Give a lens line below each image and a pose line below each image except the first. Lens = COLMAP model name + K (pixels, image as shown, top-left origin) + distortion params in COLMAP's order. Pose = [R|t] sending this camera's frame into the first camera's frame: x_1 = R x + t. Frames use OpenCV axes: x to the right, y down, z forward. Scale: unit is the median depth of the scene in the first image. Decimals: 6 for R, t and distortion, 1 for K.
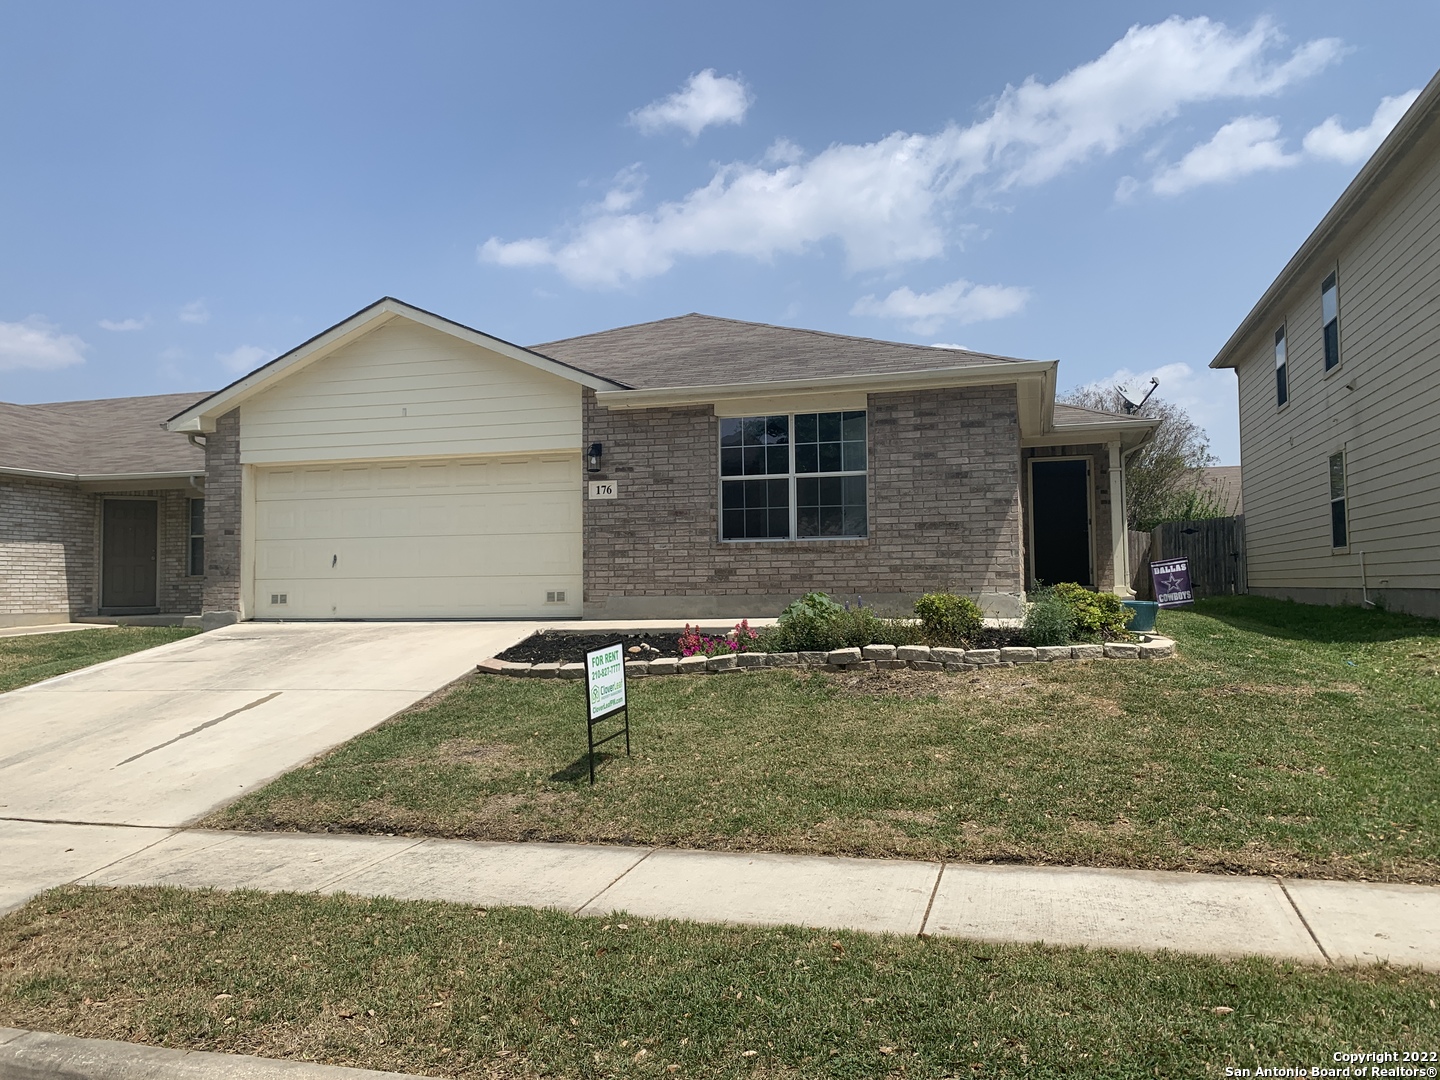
lens RADIAL K [[1091.8, 0, 720.0], [0, 1091.8, 544.2], [0, 0, 1]] dist [0.006231, -0.003962]
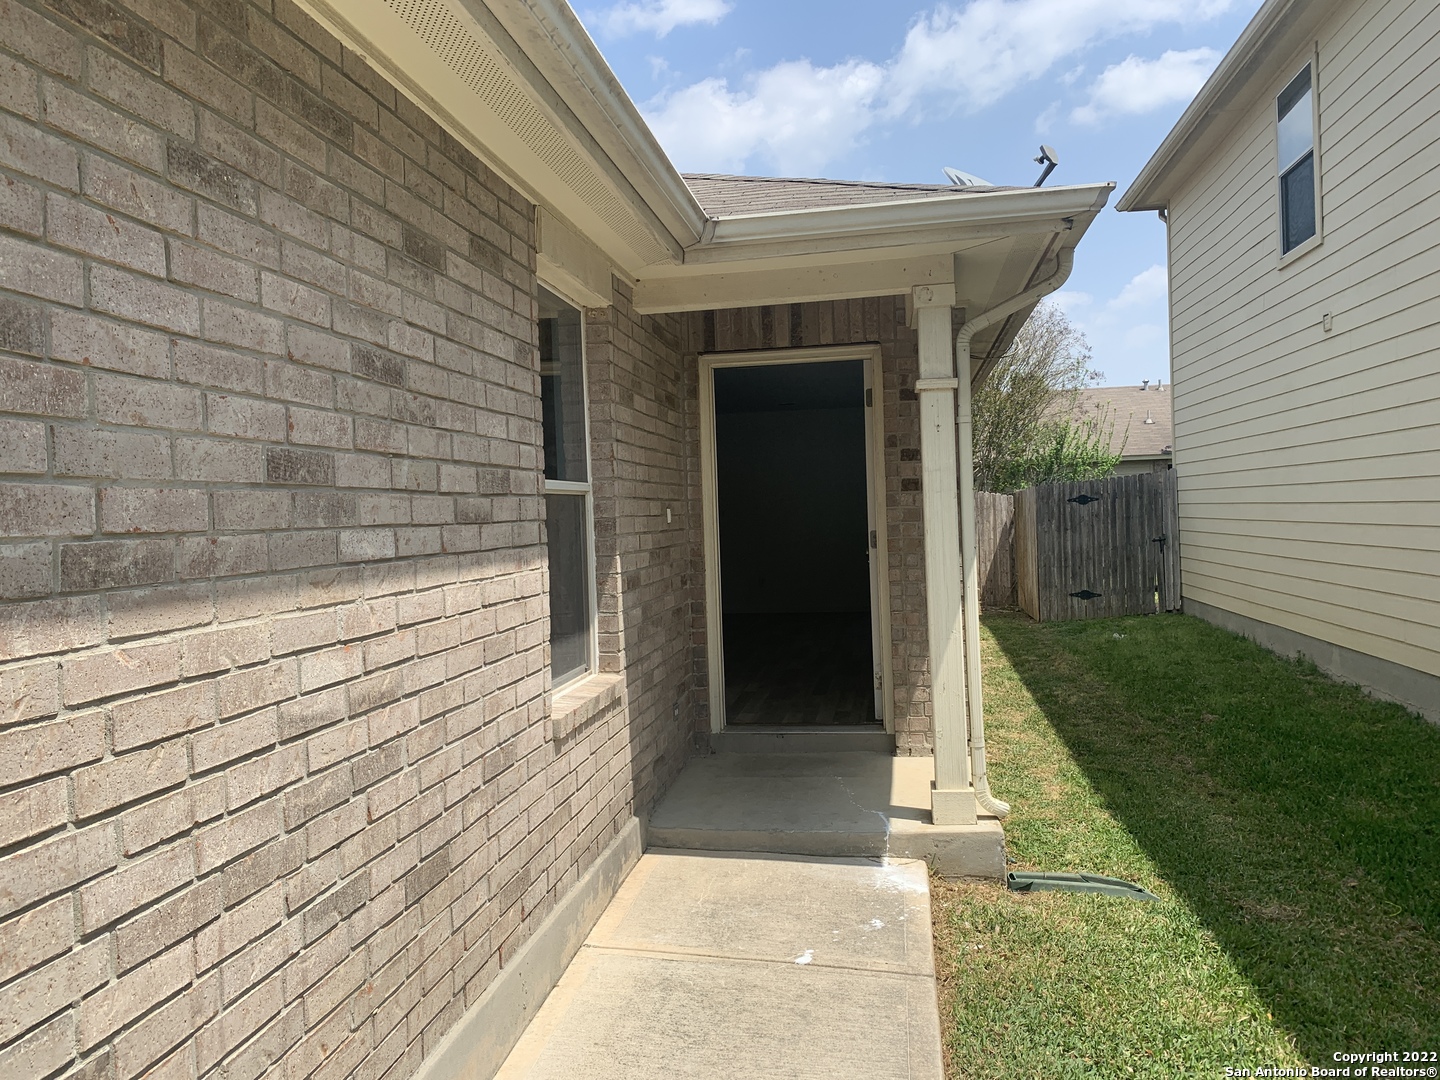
lens RADIAL K [[1091.8, 0, 712.4], [0, 1091.8, 538.3], [0, 0, 1]] dist [0.006231, -0.003962]
pose [[0.992761, -0.023663, 0.117754, 0.227324], [0.016538, 0.997993, 0.061122, -0.039460], [-0.118964, -0.058733, 0.991160, 0.610123]]
